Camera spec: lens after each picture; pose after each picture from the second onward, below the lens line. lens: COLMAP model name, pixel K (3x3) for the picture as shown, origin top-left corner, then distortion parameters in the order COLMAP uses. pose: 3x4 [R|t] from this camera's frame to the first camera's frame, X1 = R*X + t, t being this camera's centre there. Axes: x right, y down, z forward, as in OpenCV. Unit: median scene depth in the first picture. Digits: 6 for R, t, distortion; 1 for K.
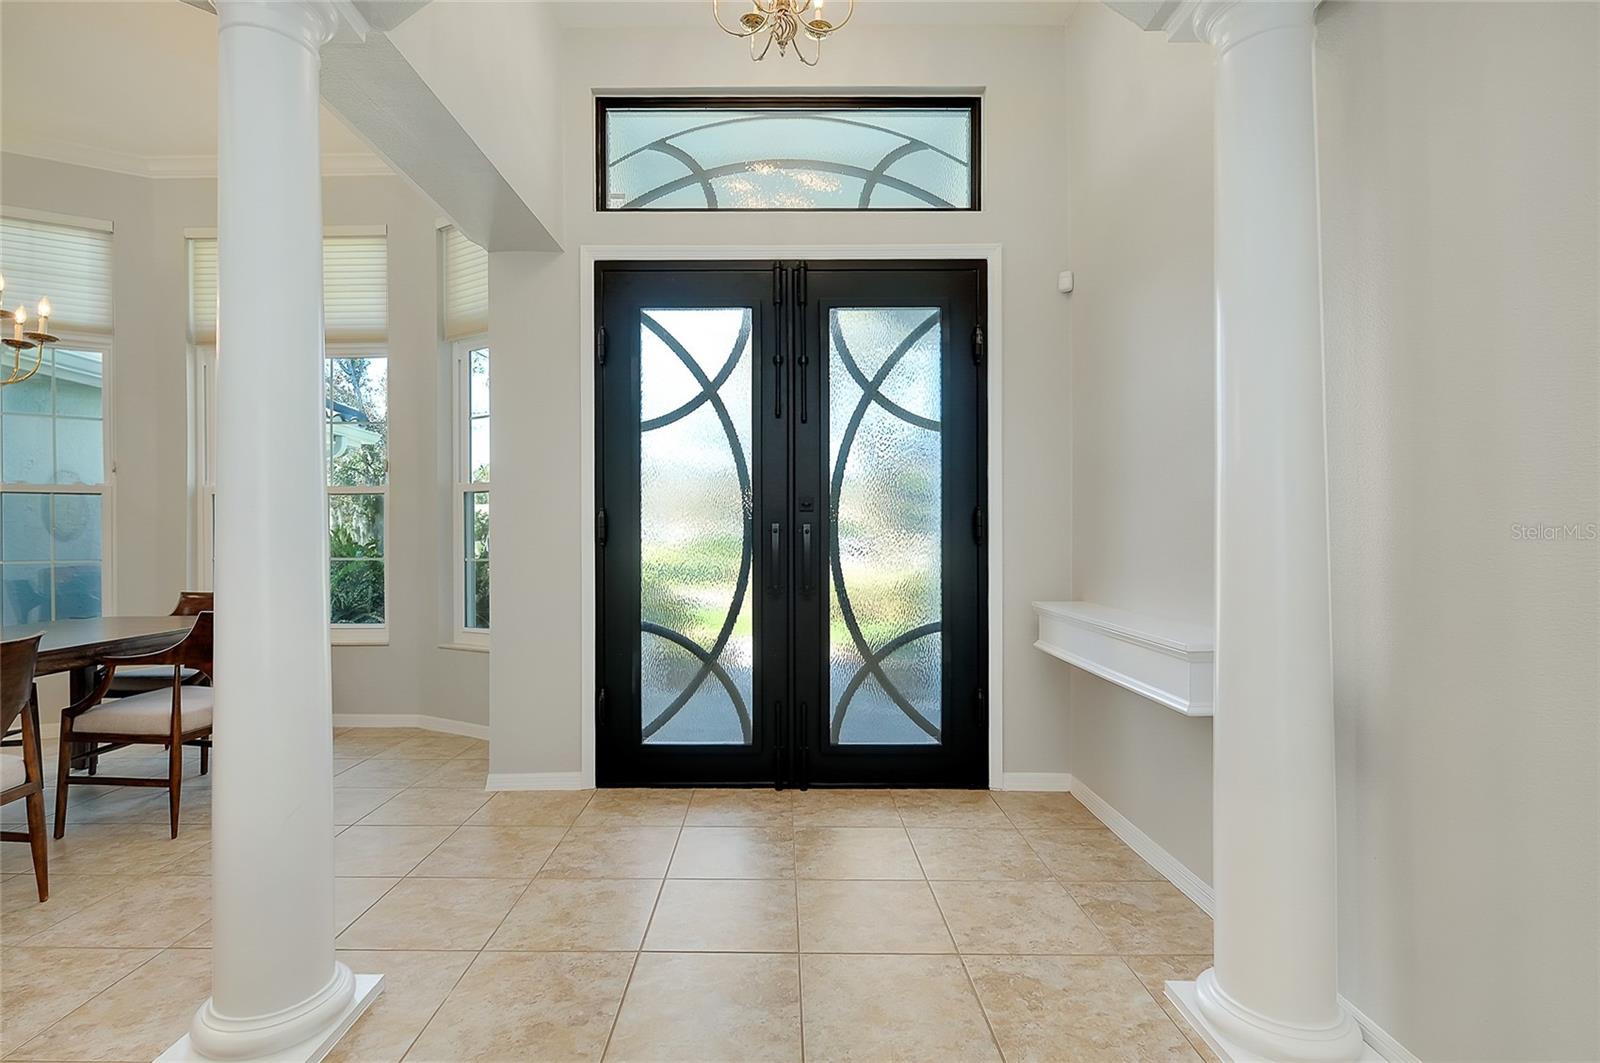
lens RADIAL K [[746.8, 0, 782.1], [0, 746.8, 540.2], [0, 0, 1]] dist [-0.001157, -0.000405]
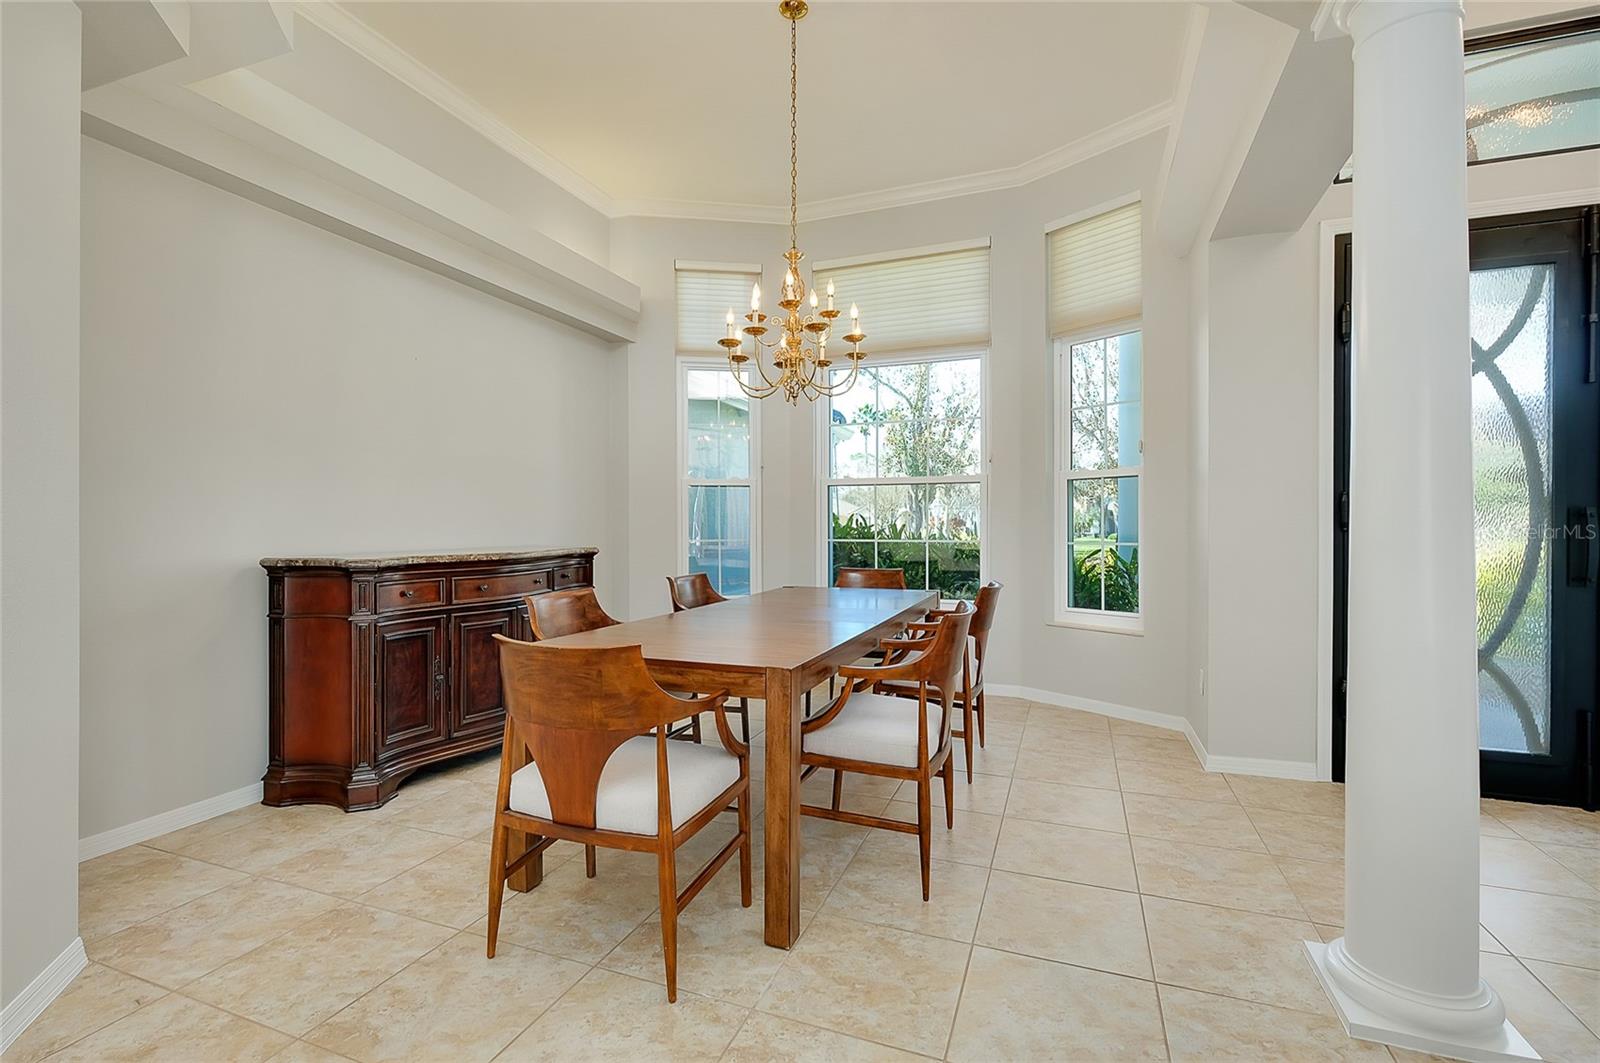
lens RADIAL K [[711.6, 0, 804.3], [0, 711.6, 524.9], [0, 0, 1]] dist [0.002911, 0.000641]
pose [[0.939260, 0.001695, -0.343204, -0.559475], [-0.001748, 0.999998, 0.000153, 0.000872], [0.343203, 0.000456, 0.939261, -0.098634]]
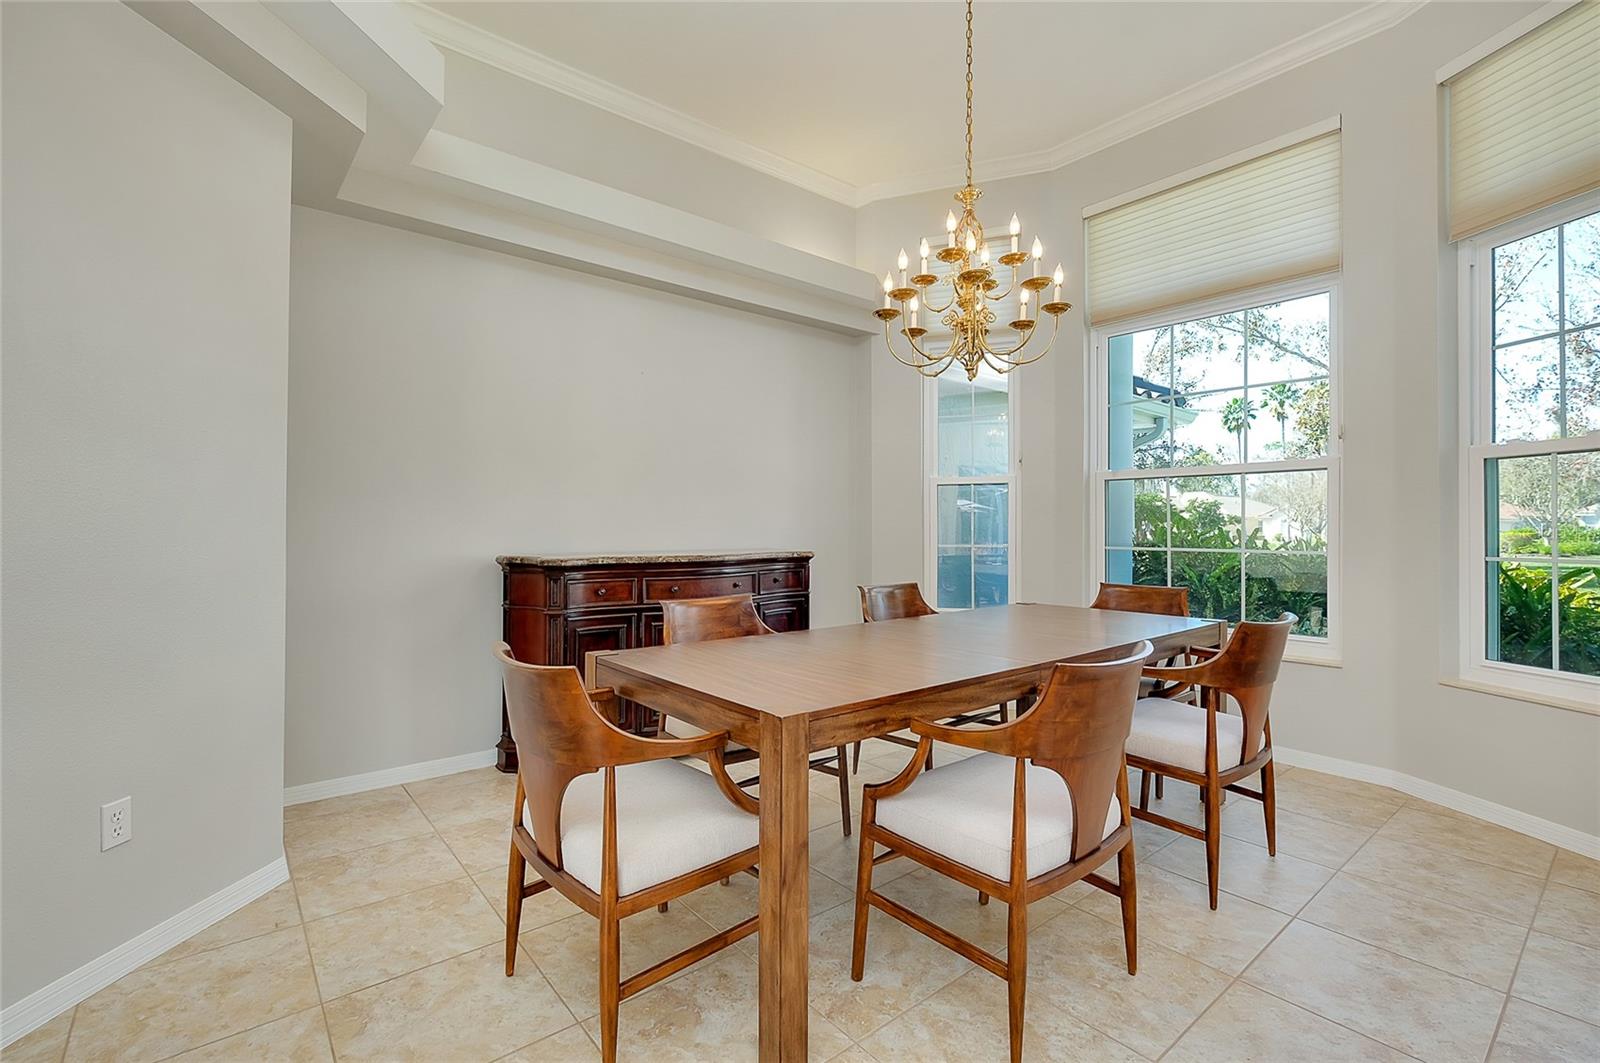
lens RADIAL K [[719.3, 0, 794.5], [0, 719.3, 522.6], [0, 0, 1]] dist [-0.000295, 0.000129]
pose [[0.647259, -0.001692, -0.762268, -0.433128], [-0.004602, 0.999971, -0.006127, 0.000137], [0.762256, 0.007474, 0.647233, 0.139705]]
